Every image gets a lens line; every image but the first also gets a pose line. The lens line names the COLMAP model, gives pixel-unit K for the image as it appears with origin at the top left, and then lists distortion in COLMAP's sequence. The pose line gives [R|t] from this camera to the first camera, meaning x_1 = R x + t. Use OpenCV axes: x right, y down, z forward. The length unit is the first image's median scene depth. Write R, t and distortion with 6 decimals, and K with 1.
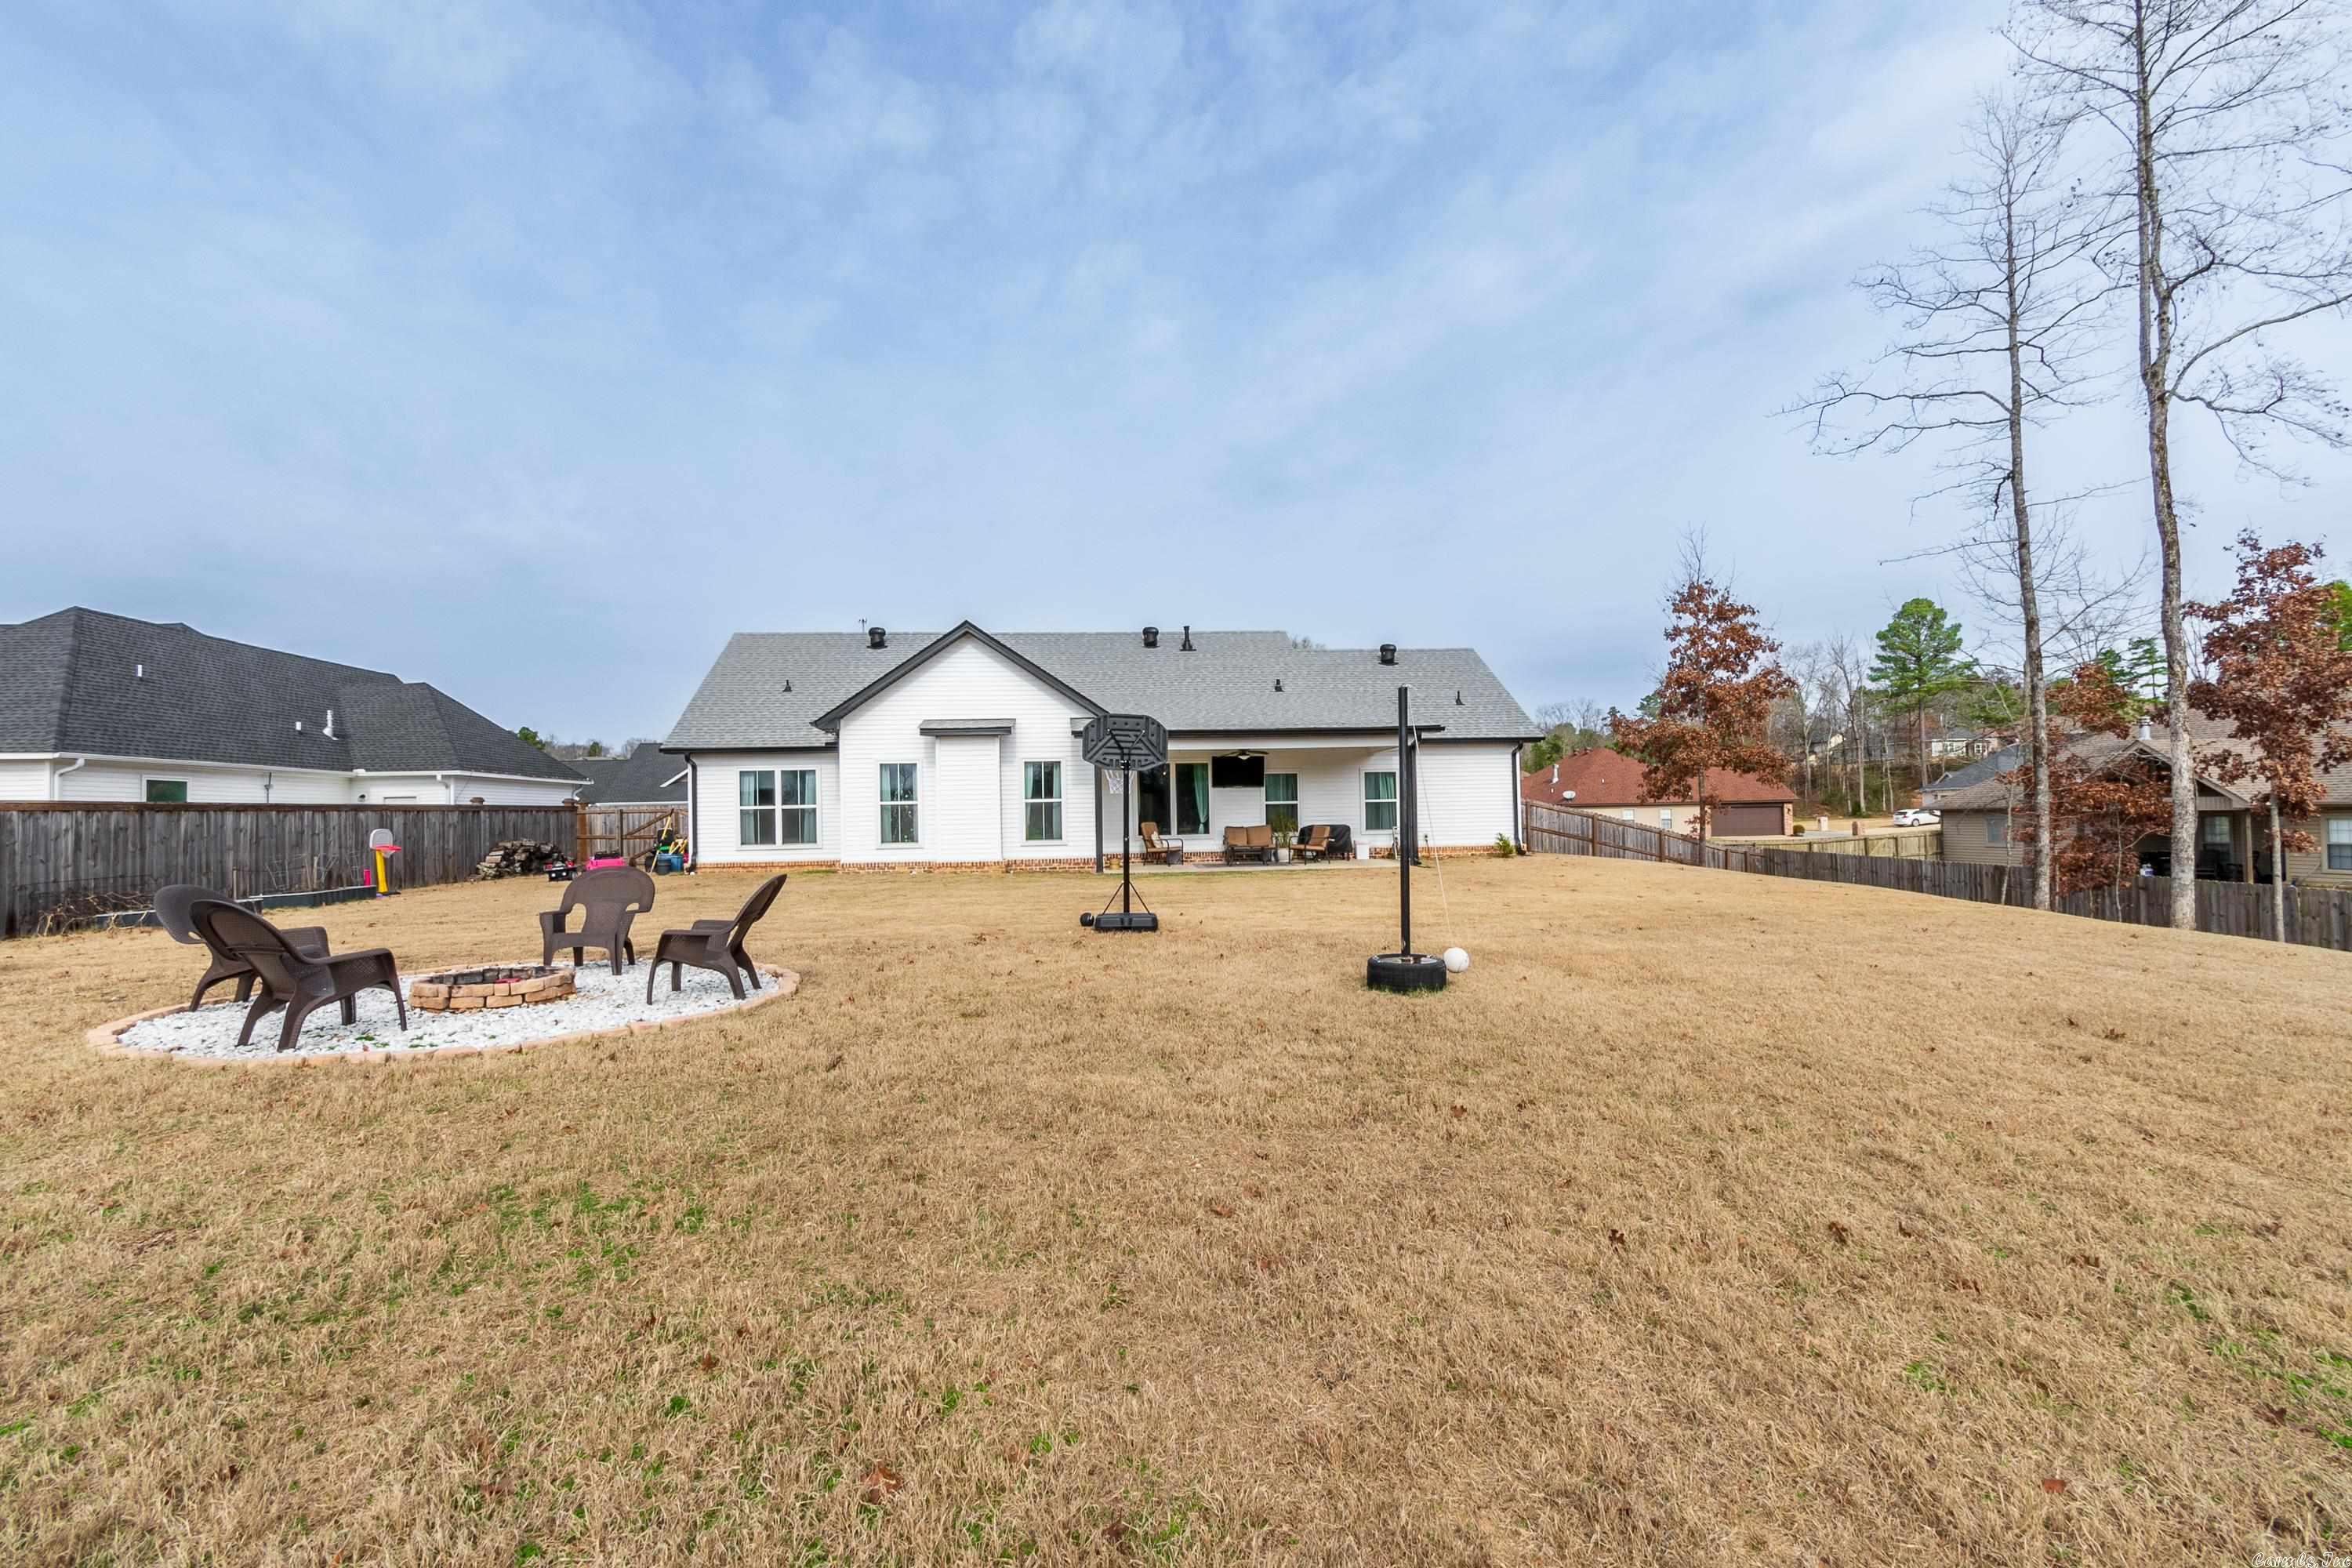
lens RADIAL K [[1034.1, 0, 1171.1], [0, 1034.1, 786.7], [0, 0, 1]] dist [0.003632, -0.000058]
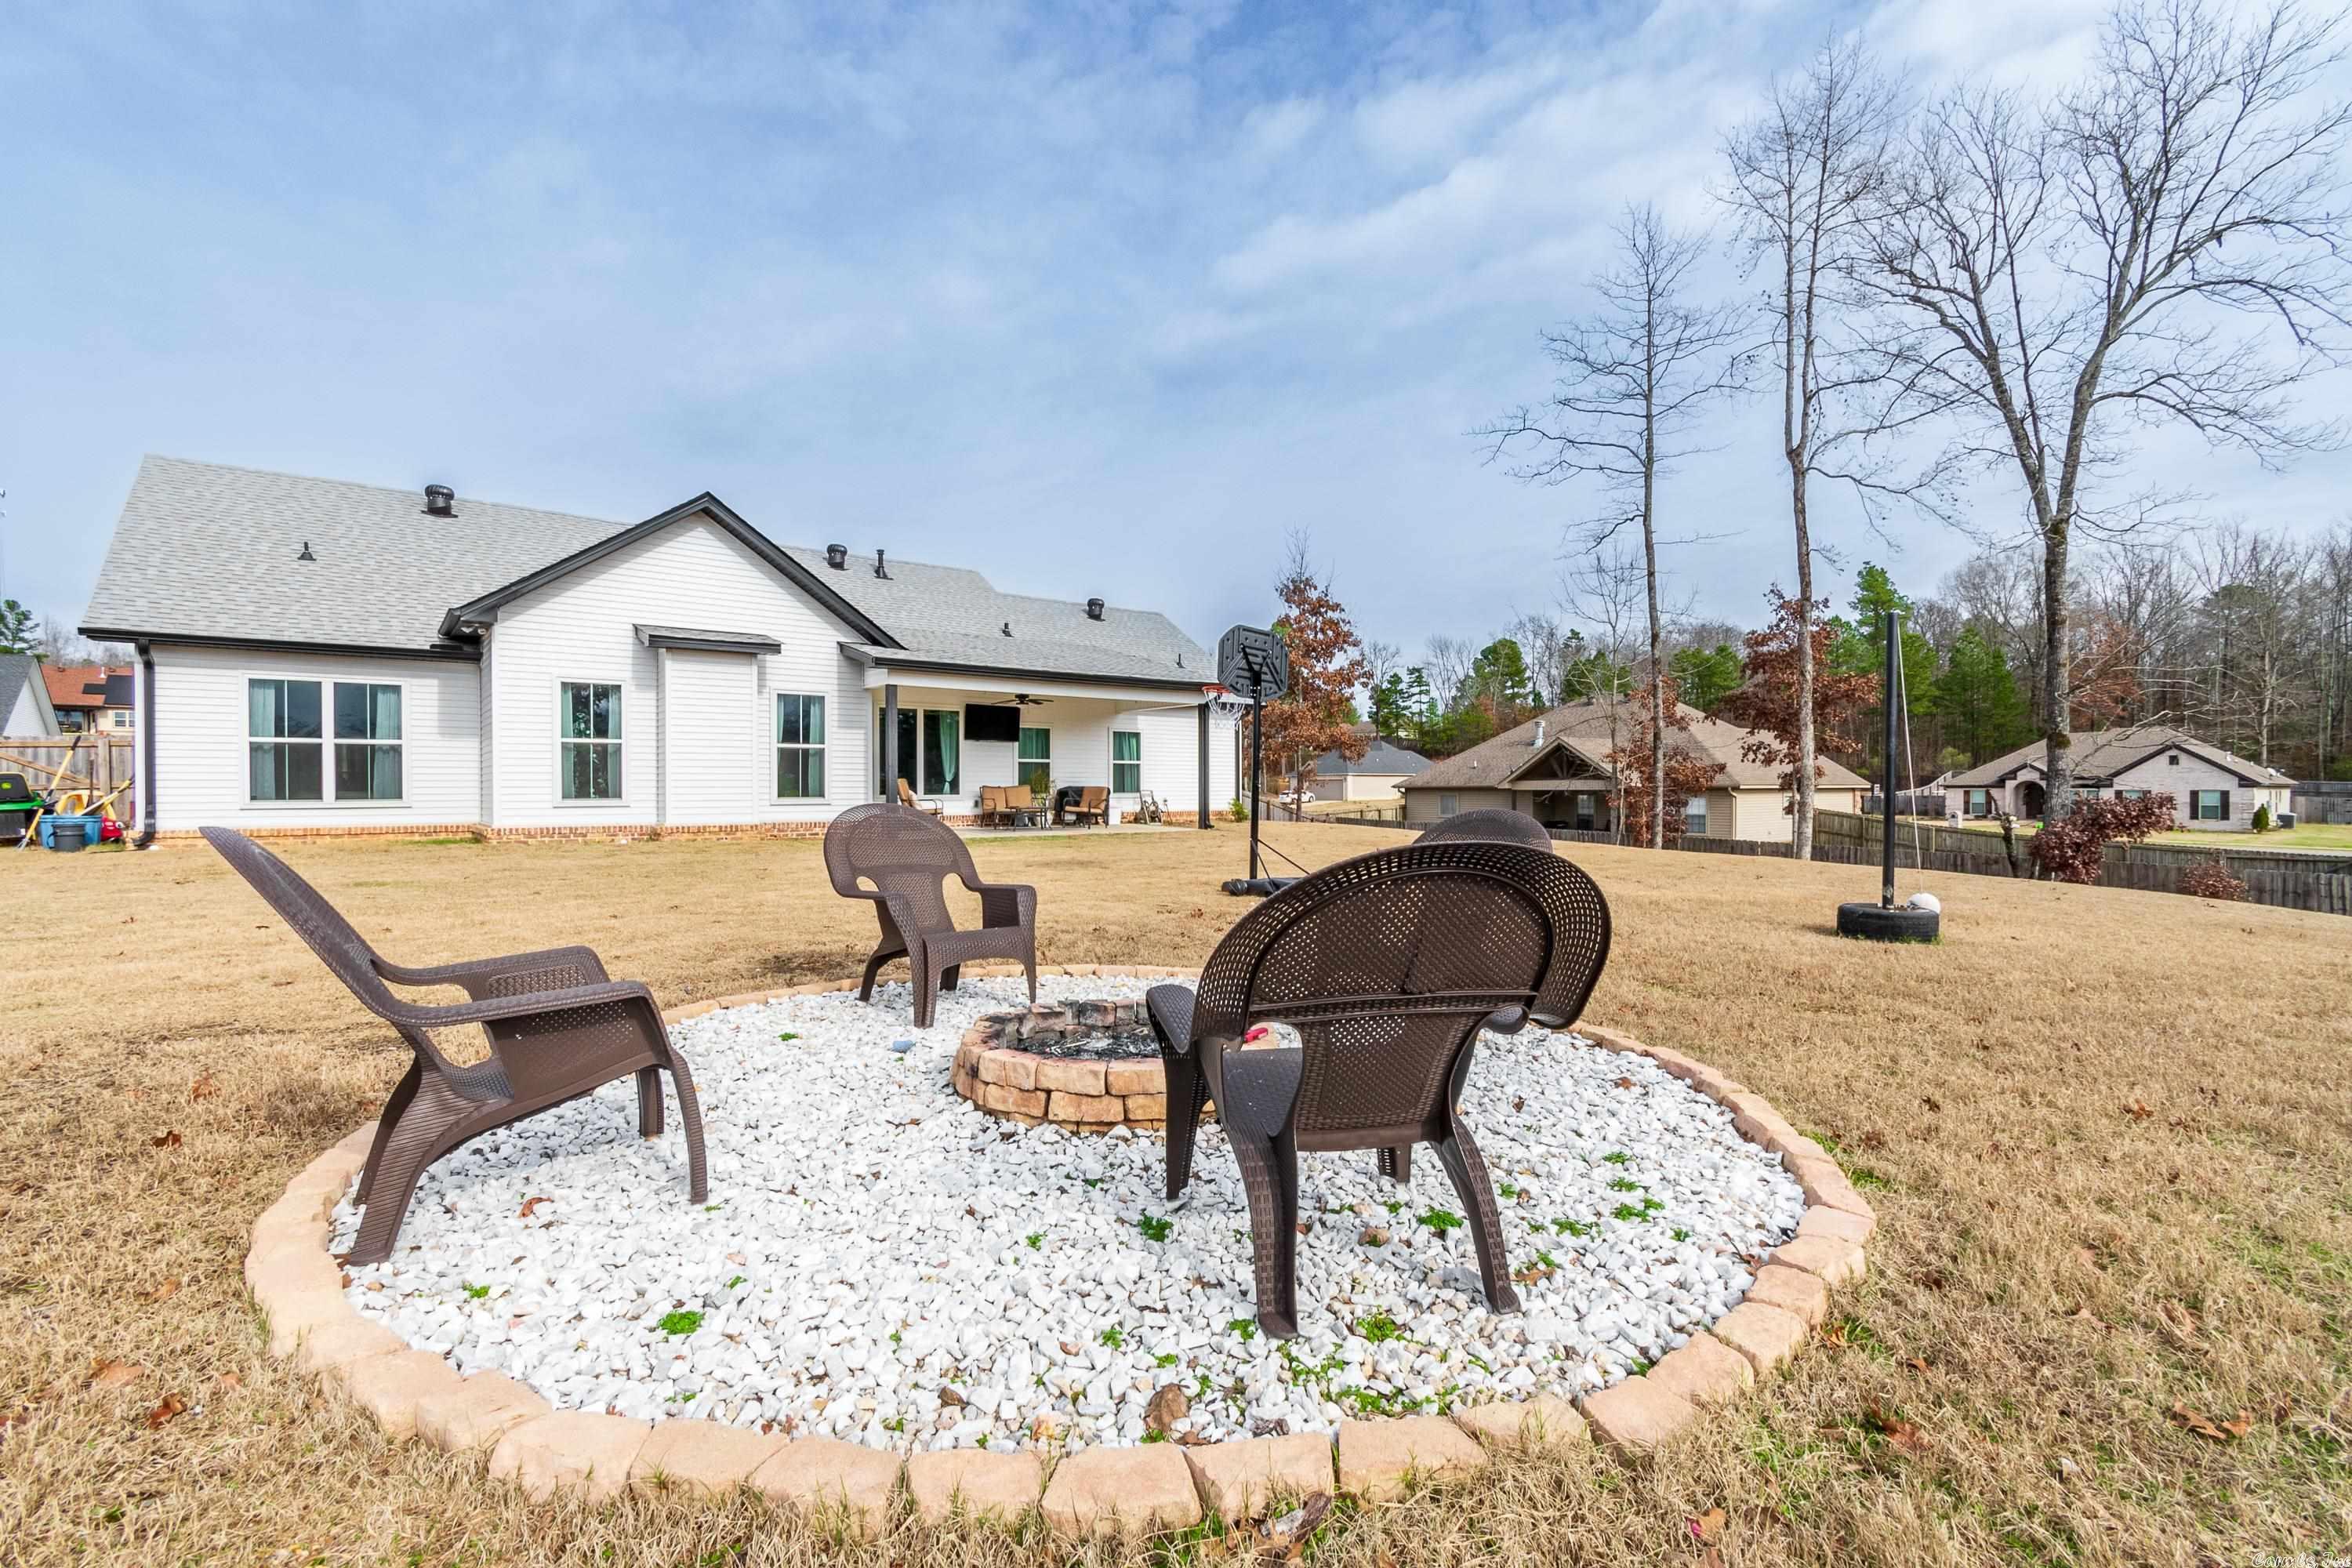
lens RADIAL K [[1034.1, 0, 1168.4], [0, 1034.1, 786.3], [0, 0, 1]] dist [0.003632, -0.000058]
pose [[0.844227, 0.019225, 0.535641, -0.284709], [-0.031186, 0.999425, 0.013282, 0.022878], [-0.535078, -0.027917, 0.844342, 0.194125]]
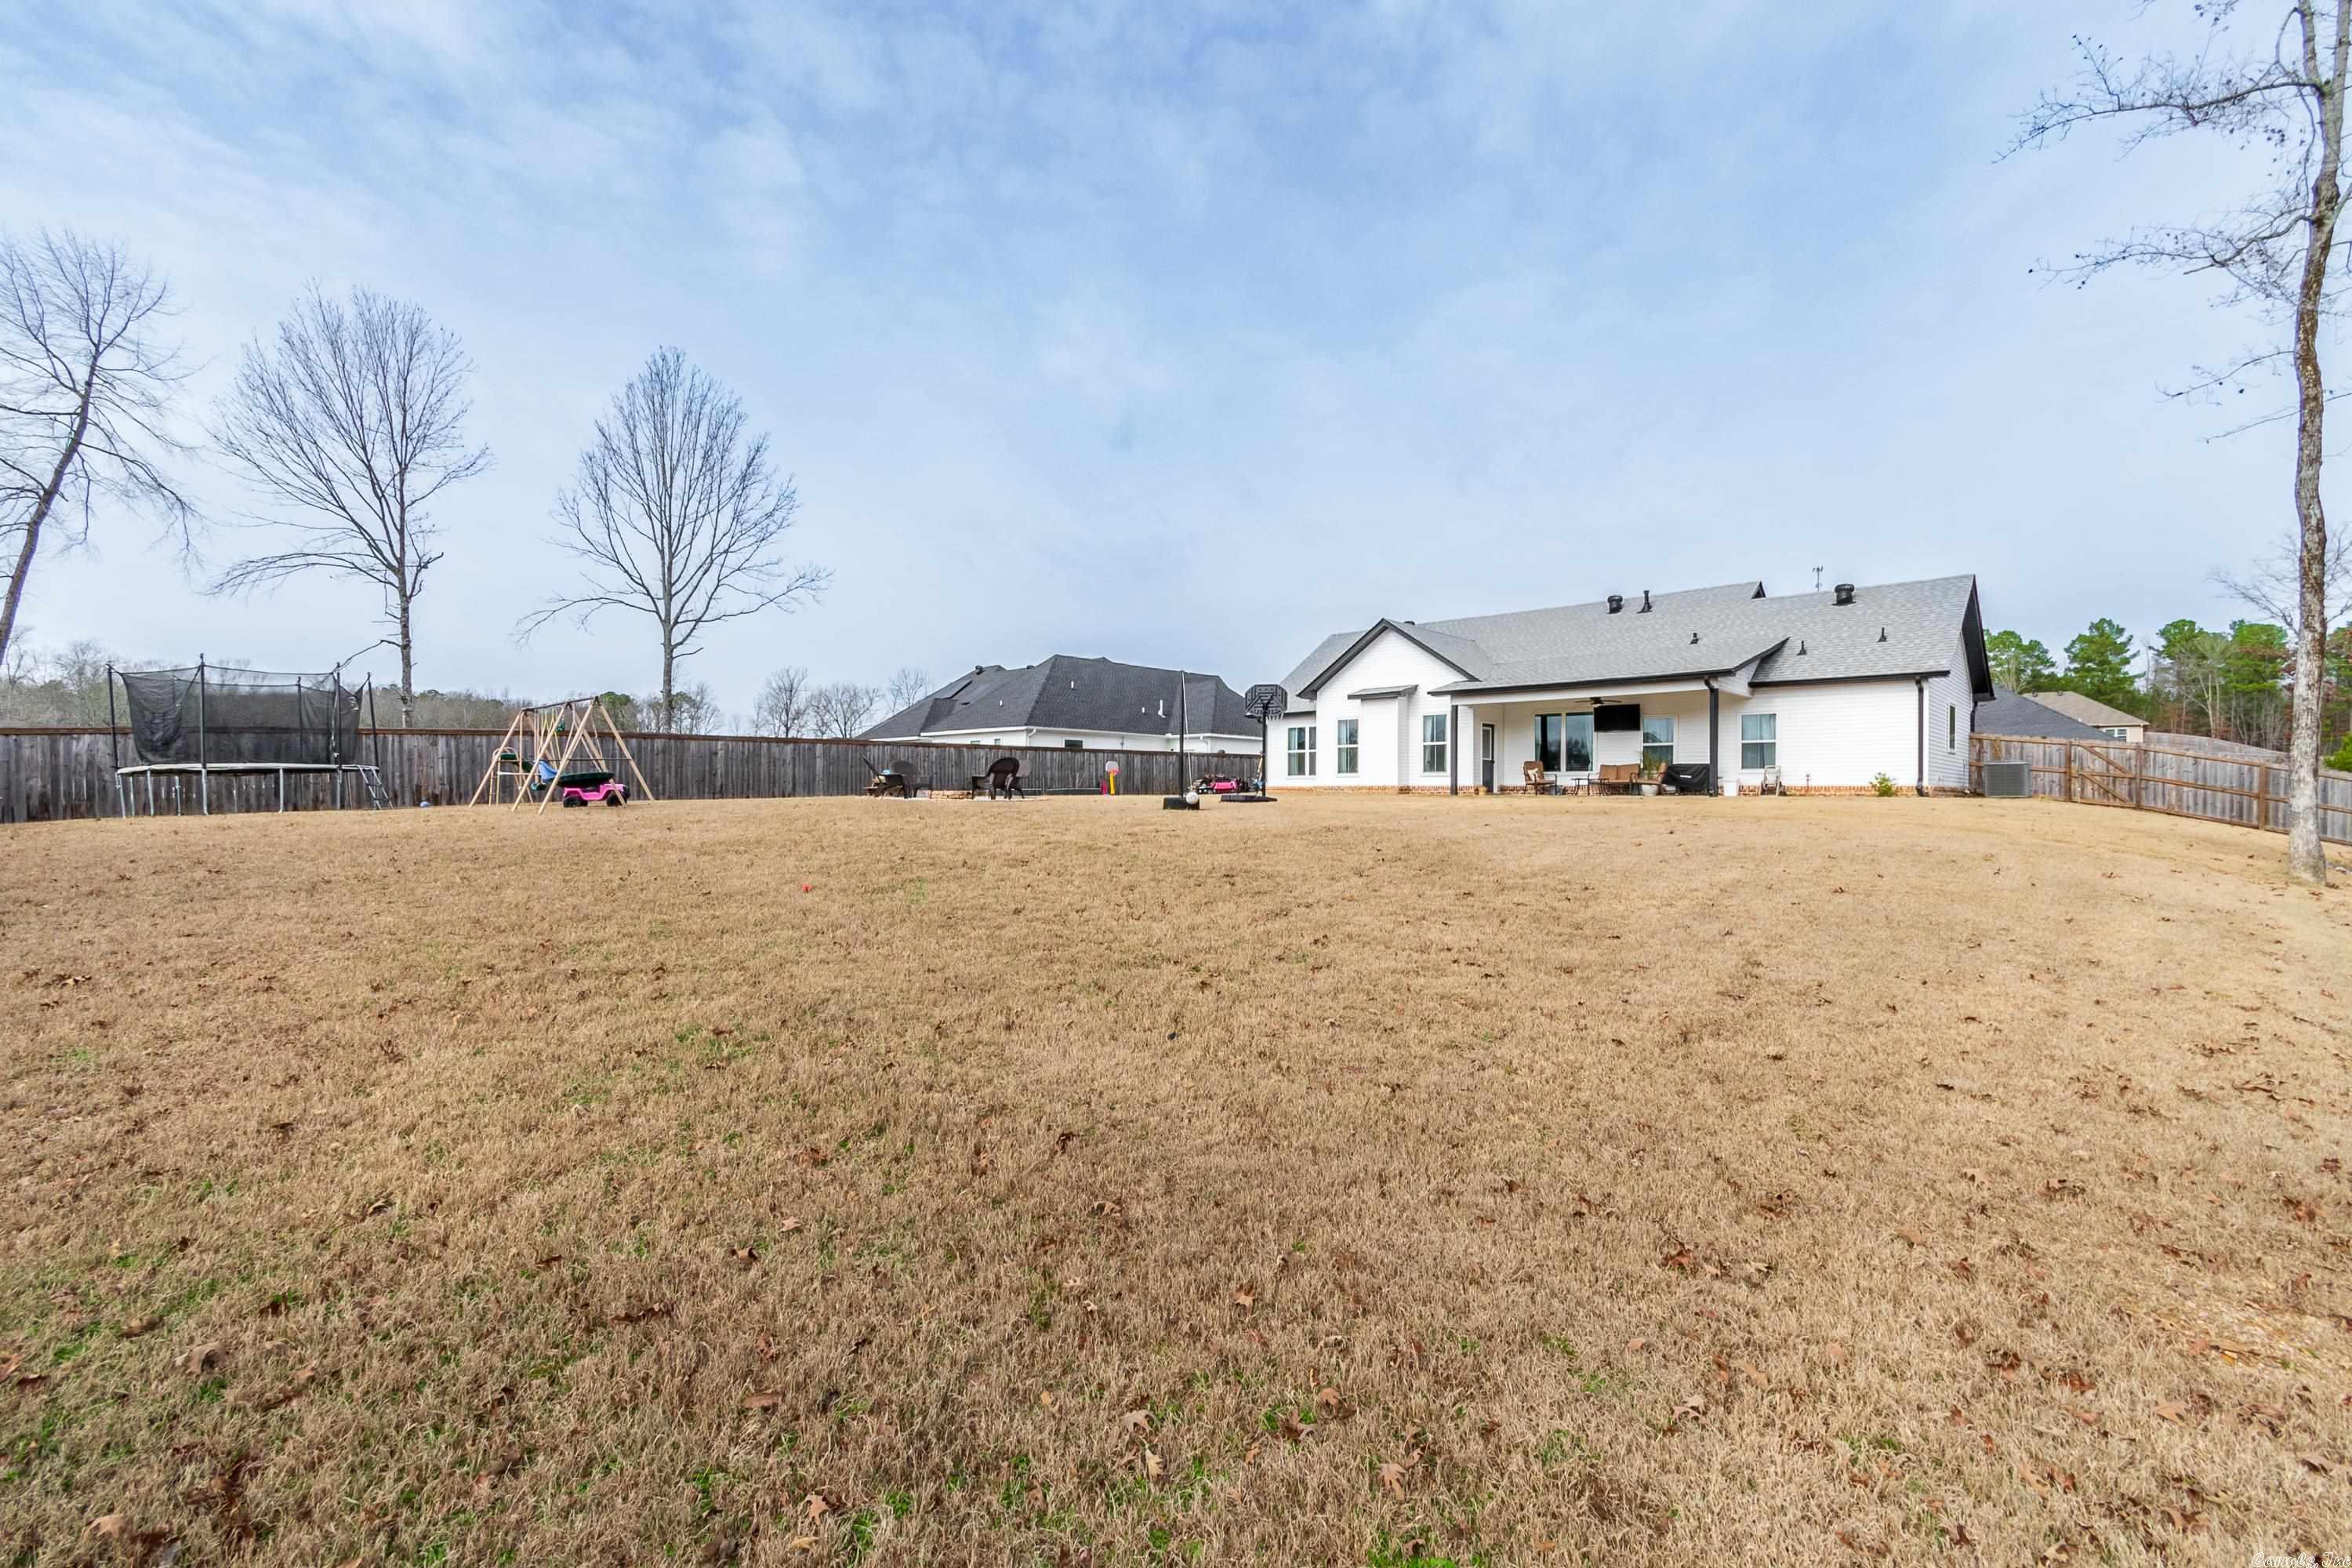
lens RADIAL K [[1034.1, 0, 1166.4], [0, 1034.1, 796.7], [0, 0, 1]] dist [0.003632, -0.000058]
pose [[0.650531, 0.024422, -0.759087, 0.646275], [0.002394, 0.999412, 0.034206, 0.034314], [0.759476, -0.024069, 0.650090, -0.154038]]
